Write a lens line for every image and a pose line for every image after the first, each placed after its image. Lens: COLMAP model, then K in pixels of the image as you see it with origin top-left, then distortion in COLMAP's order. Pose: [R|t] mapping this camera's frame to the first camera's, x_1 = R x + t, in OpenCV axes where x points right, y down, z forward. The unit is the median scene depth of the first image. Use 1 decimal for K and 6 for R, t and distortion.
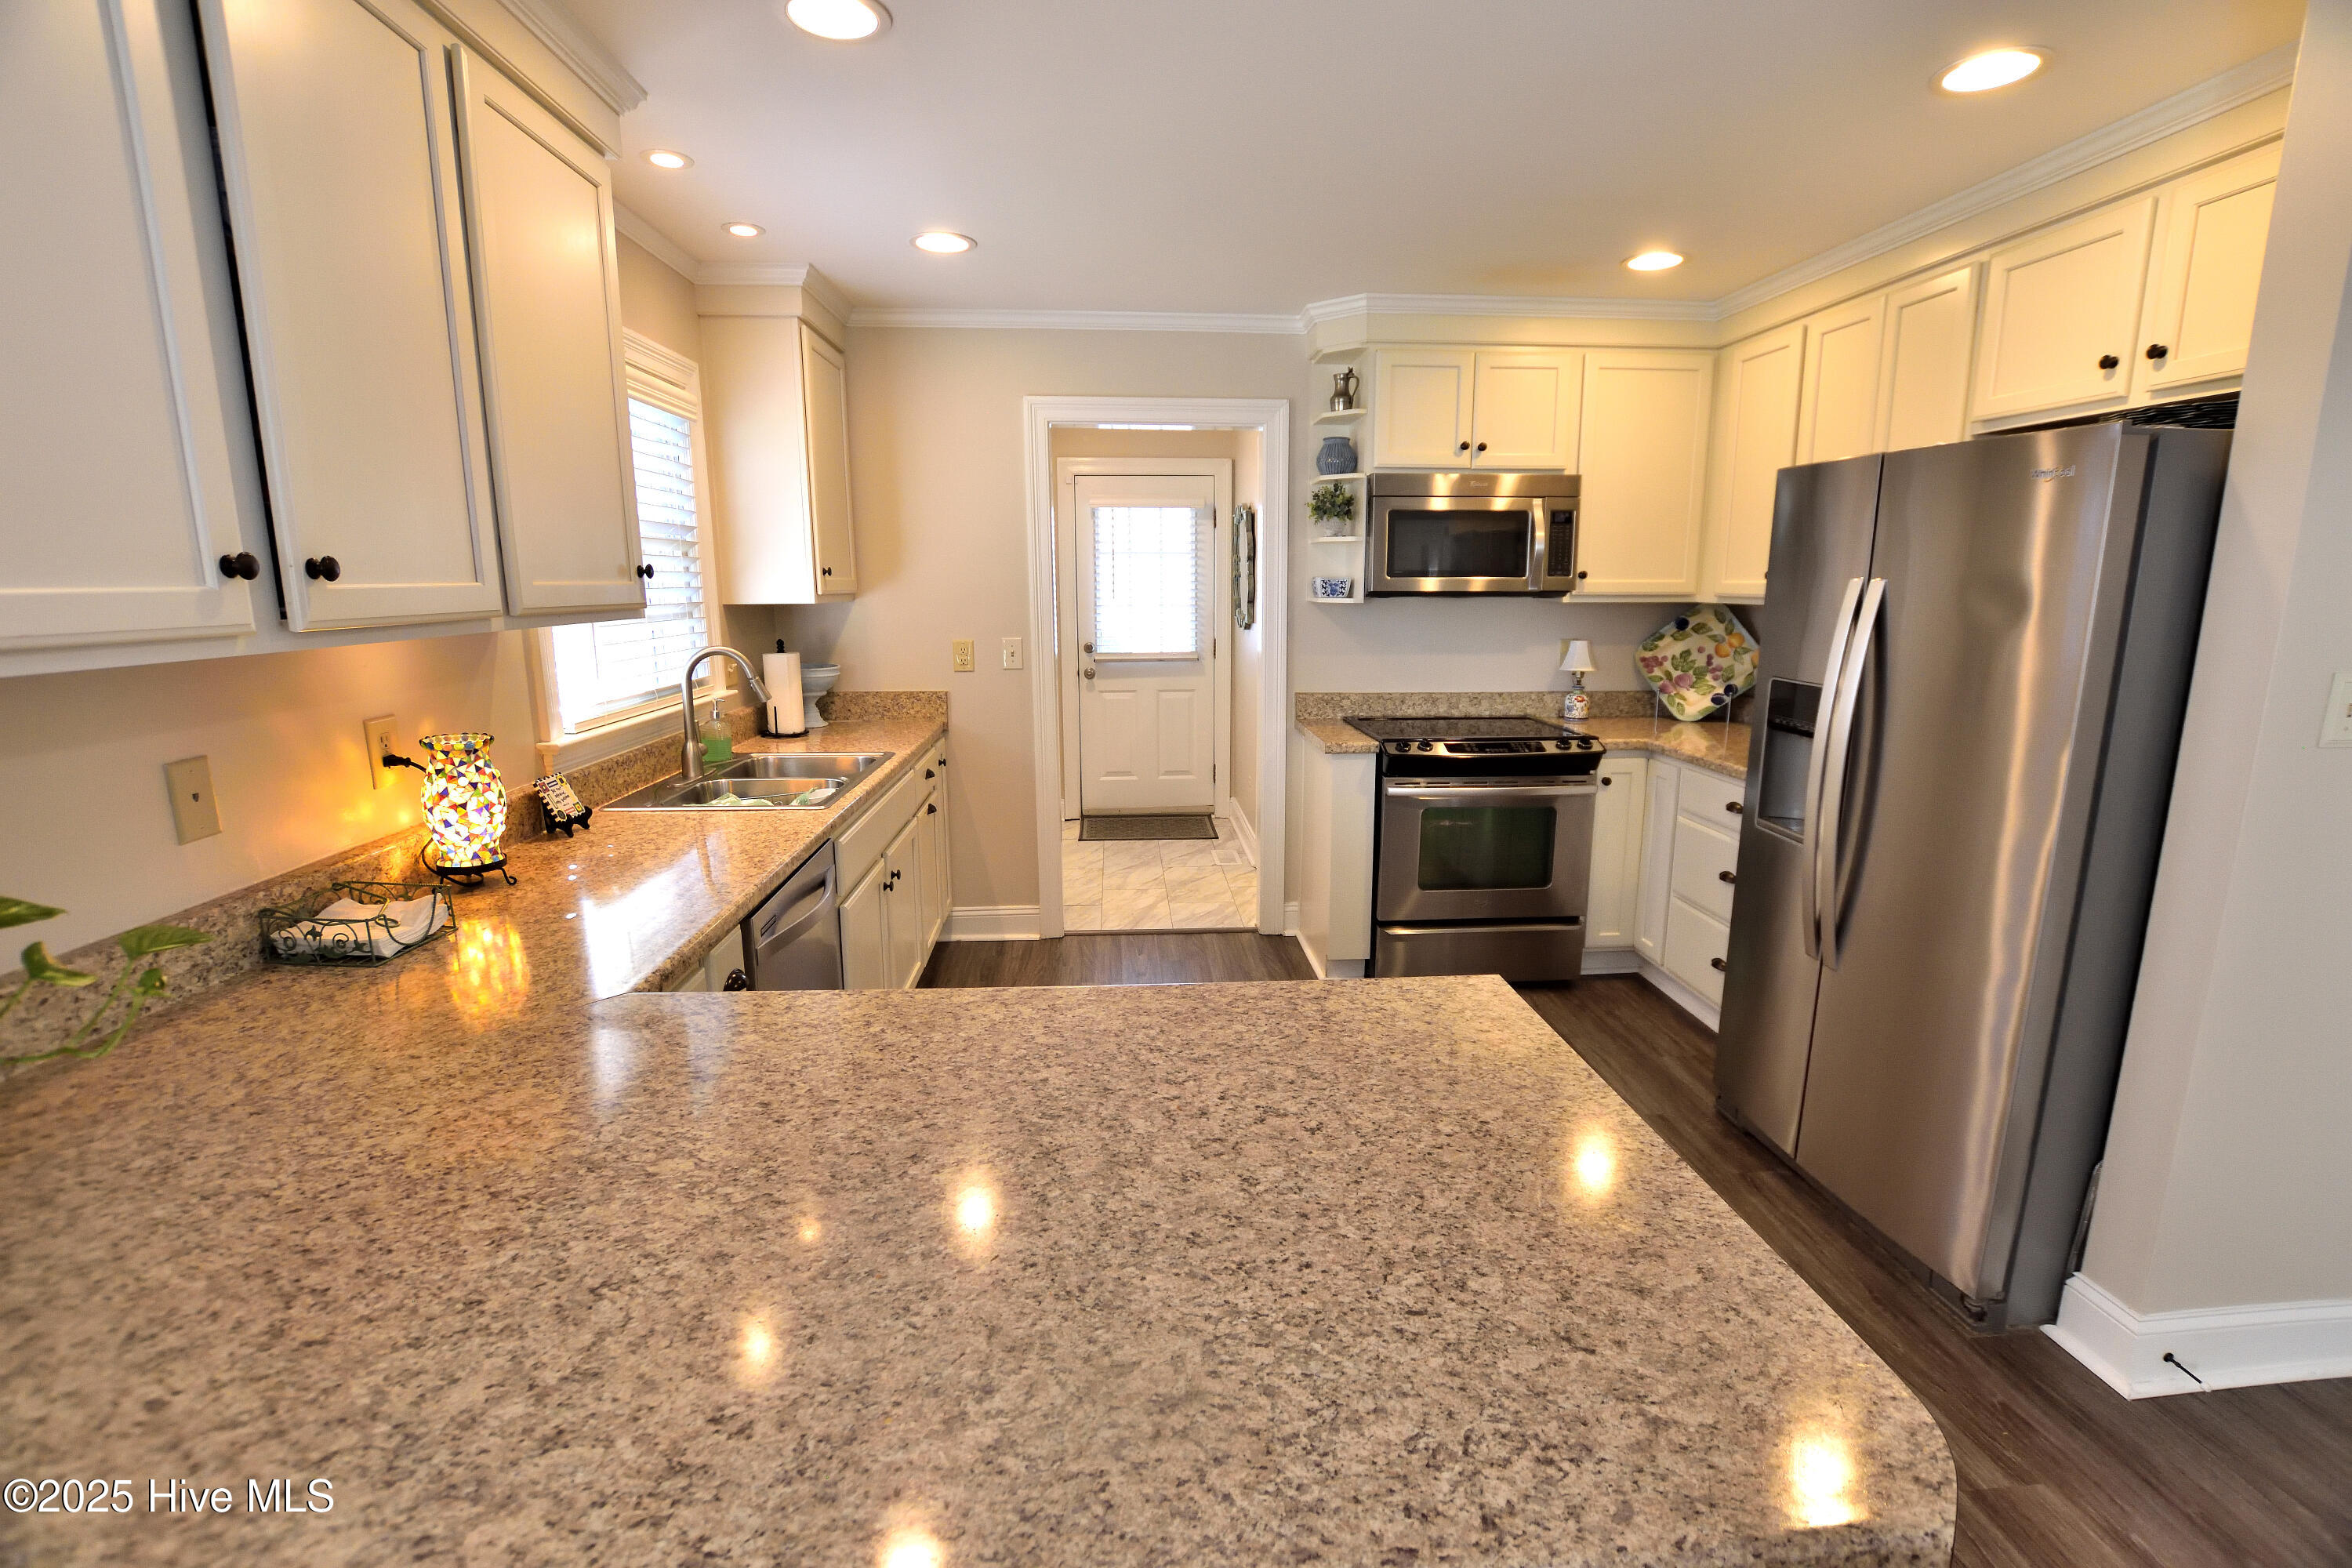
lens RADIAL K [[1030.2, 0, 1183.5], [0, 1030.2, 776.8], [0, 0, 1]] dist [-0.027298, 0.001140]
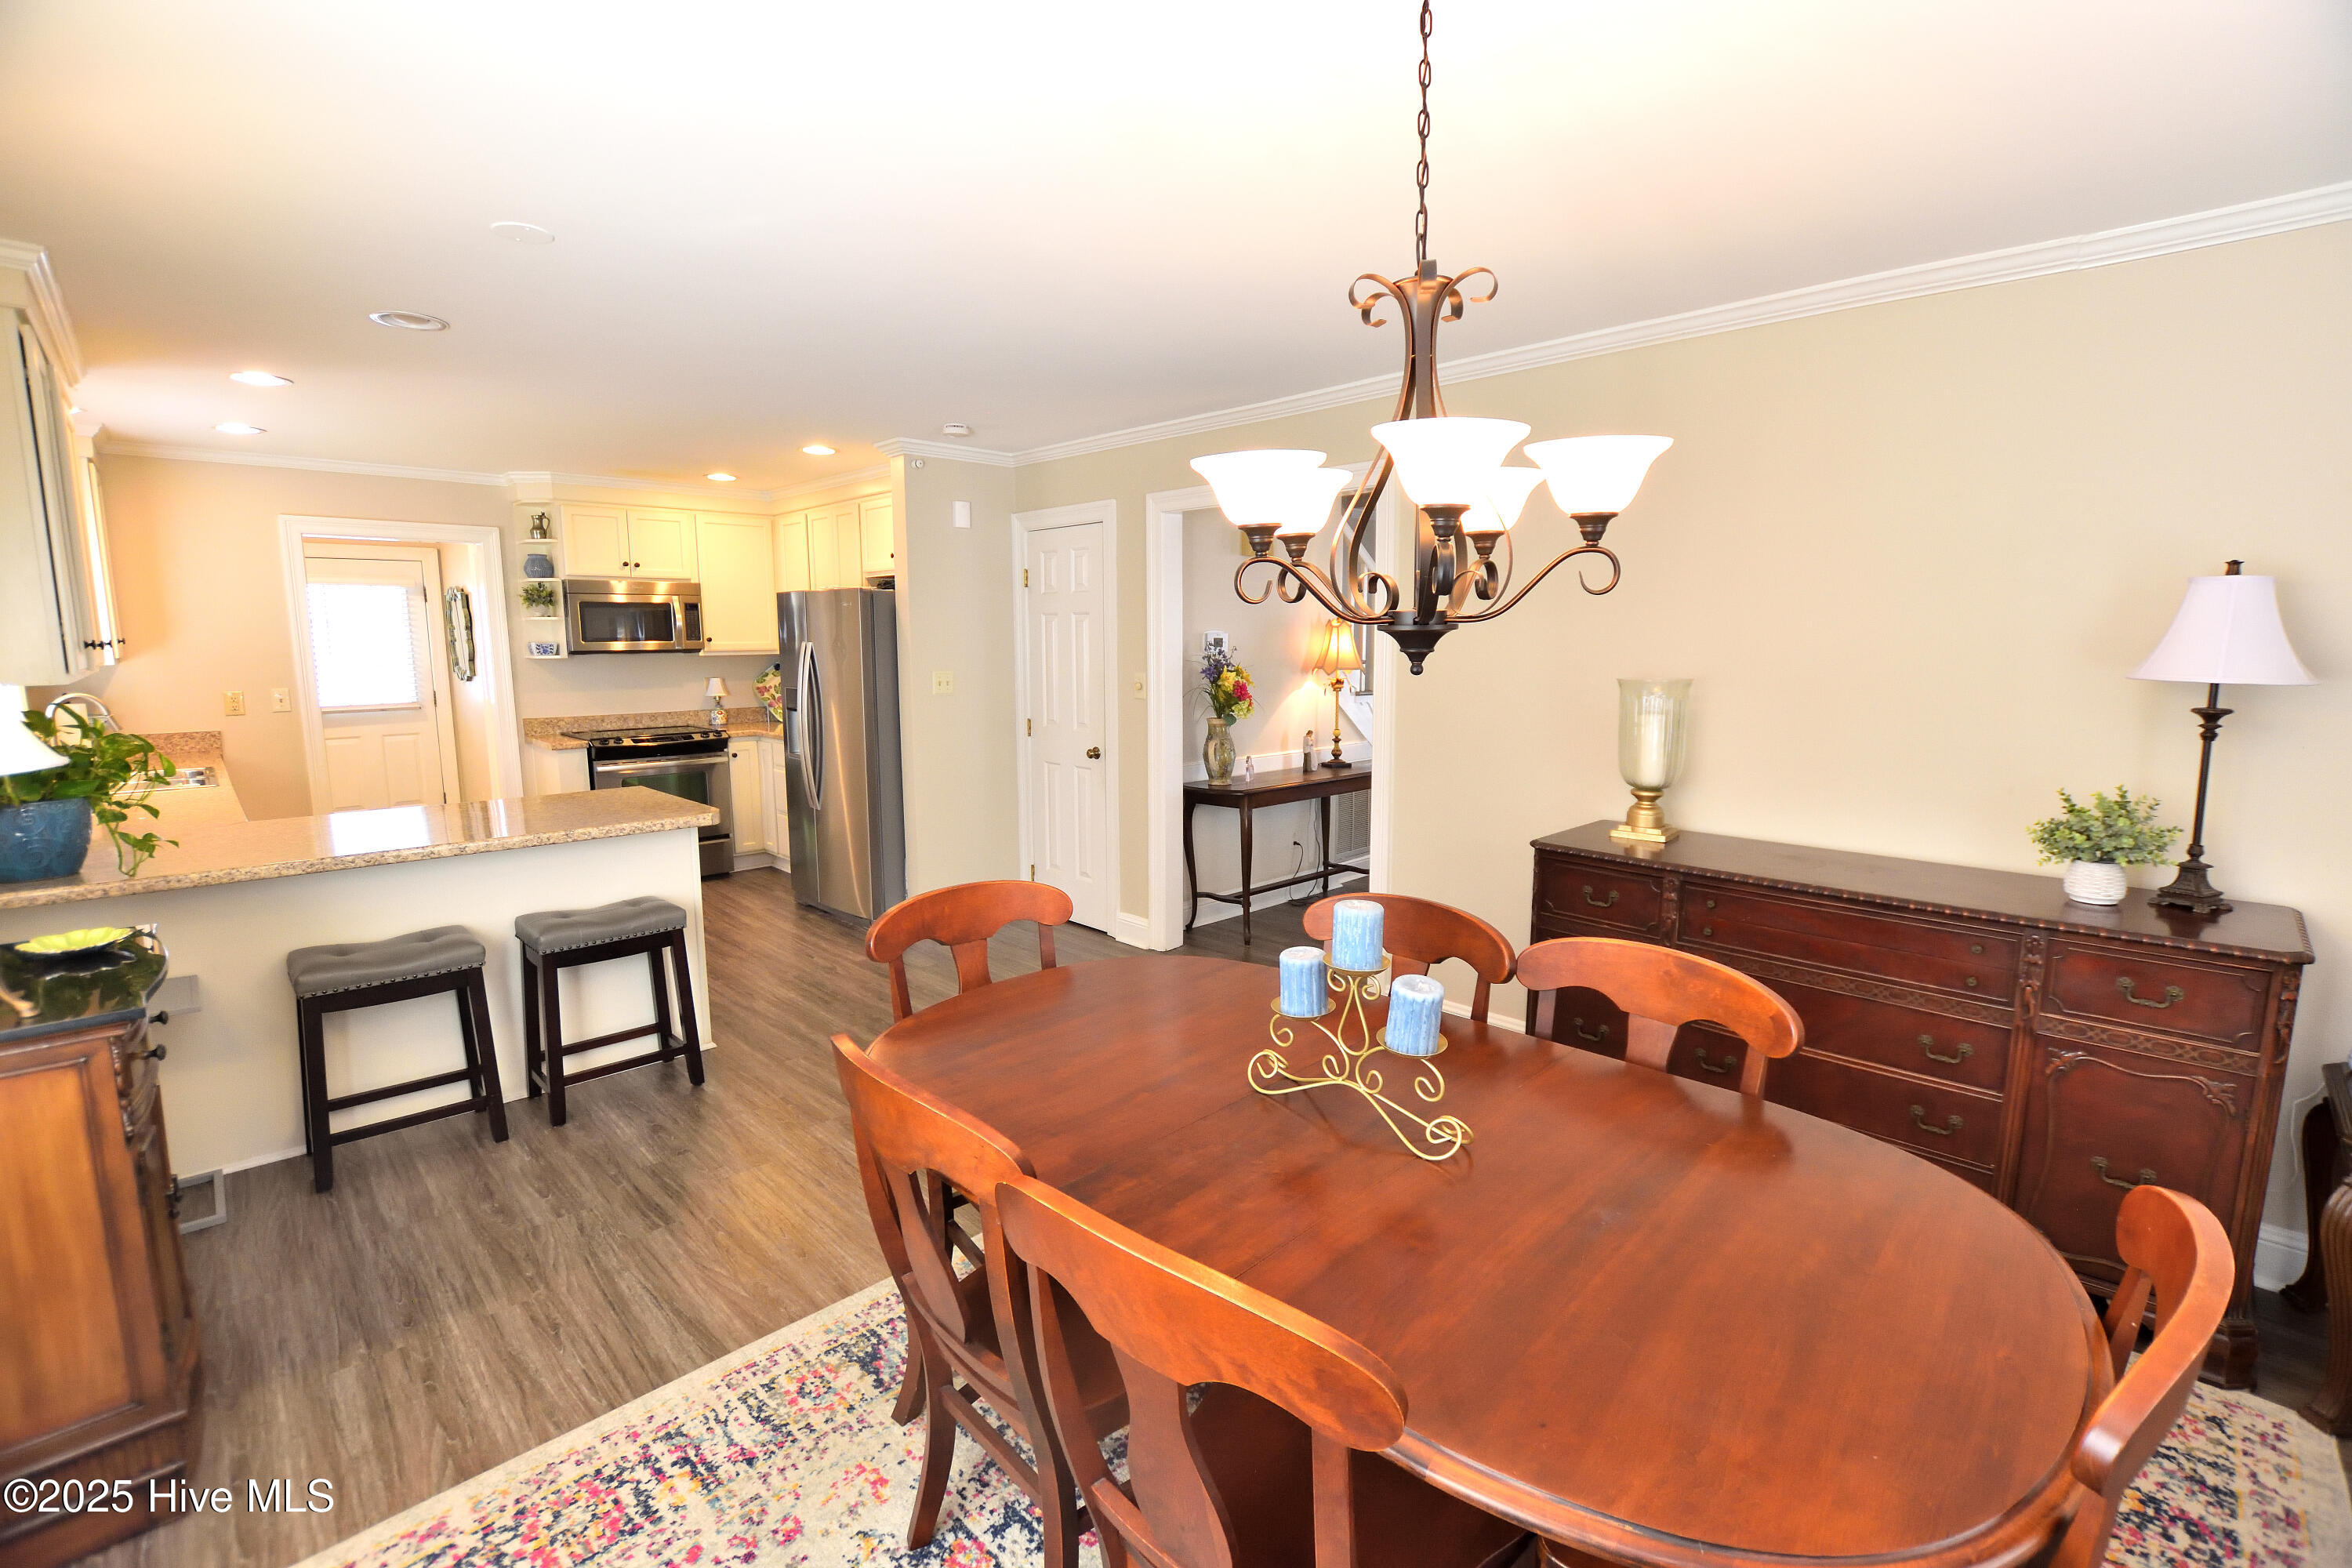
lens RADIAL K [[1030.2, 0, 1183.5], [0, 1030.2, 776.8], [0, 0, 1]] dist [-0.027298, 0.001140]
pose [[0.754780, -0.087940, 0.650057, -0.149718], [0.123606, 0.992288, -0.009281, 0.147672], [-0.644228, 0.087355, 0.759829, -0.807549]]
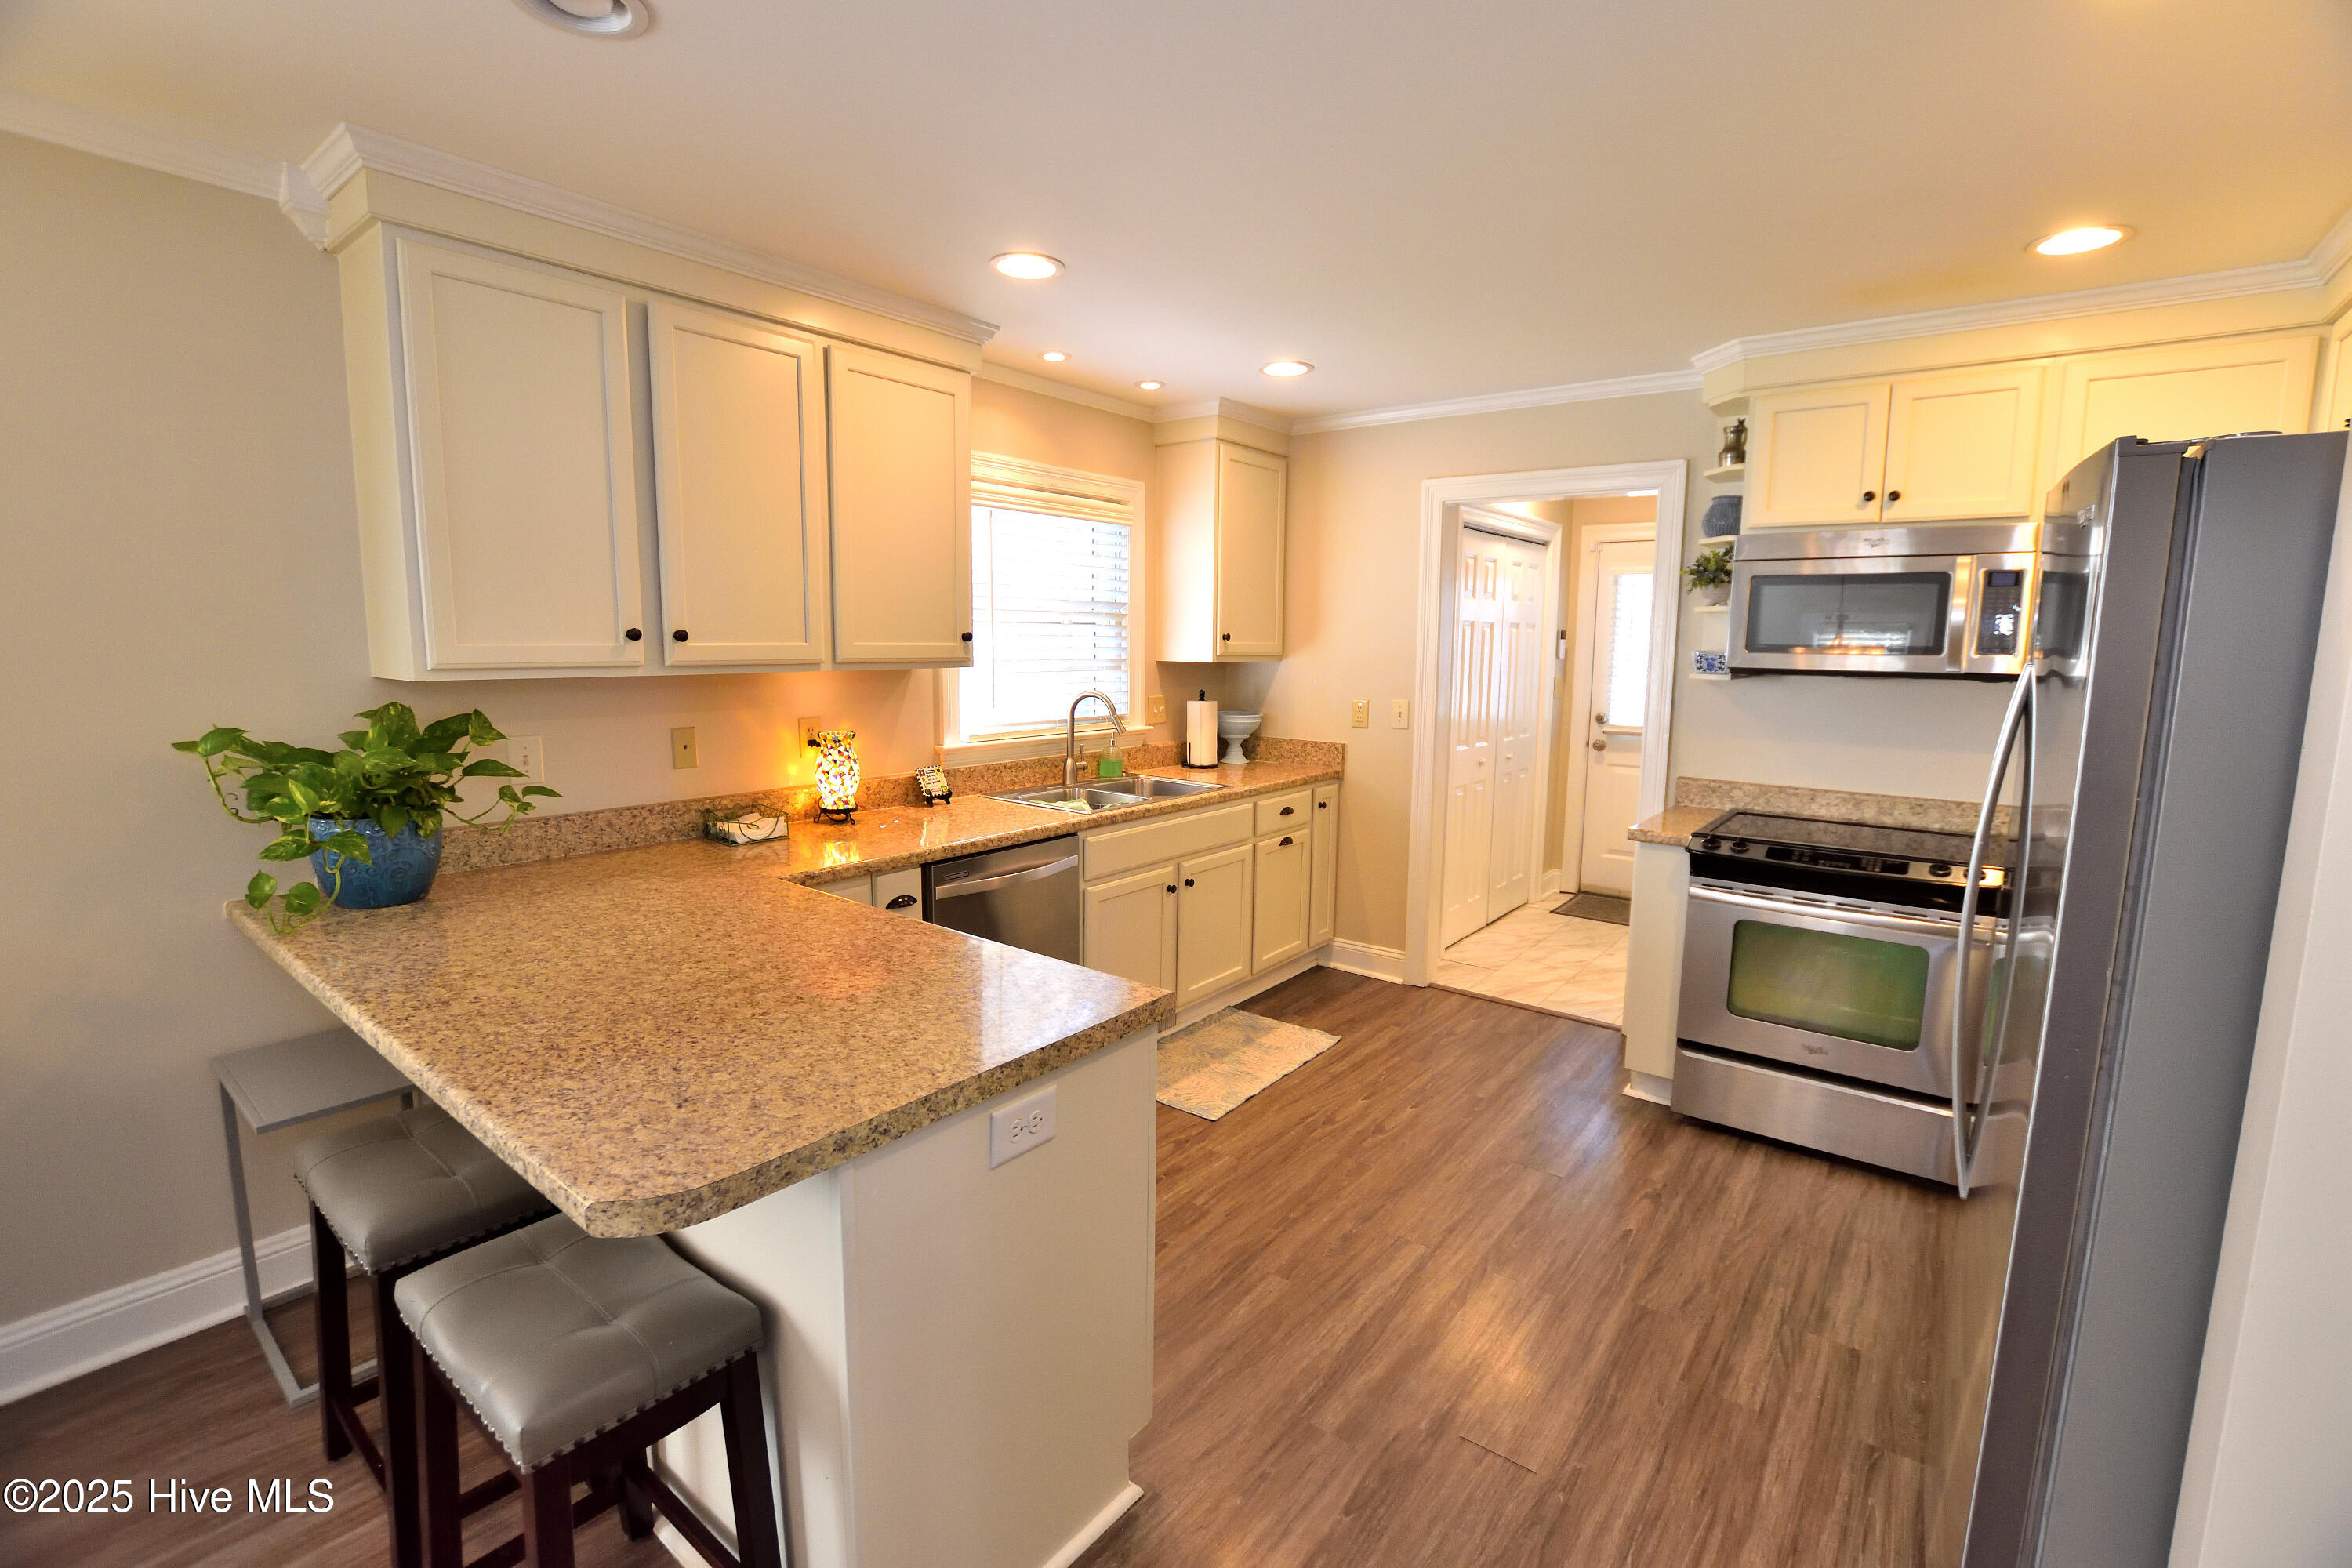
lens RADIAL K [[1030.2, 0, 1183.5], [0, 1030.2, 776.8], [0, 0, 1]] dist [-0.027298, 0.001140]
pose [[0.747456, 0.098514, -0.656966, 0.411904], [-0.137524, 0.990467, -0.007943, -0.015306], [0.649921, 0.096286, 0.753878, 0.042696]]
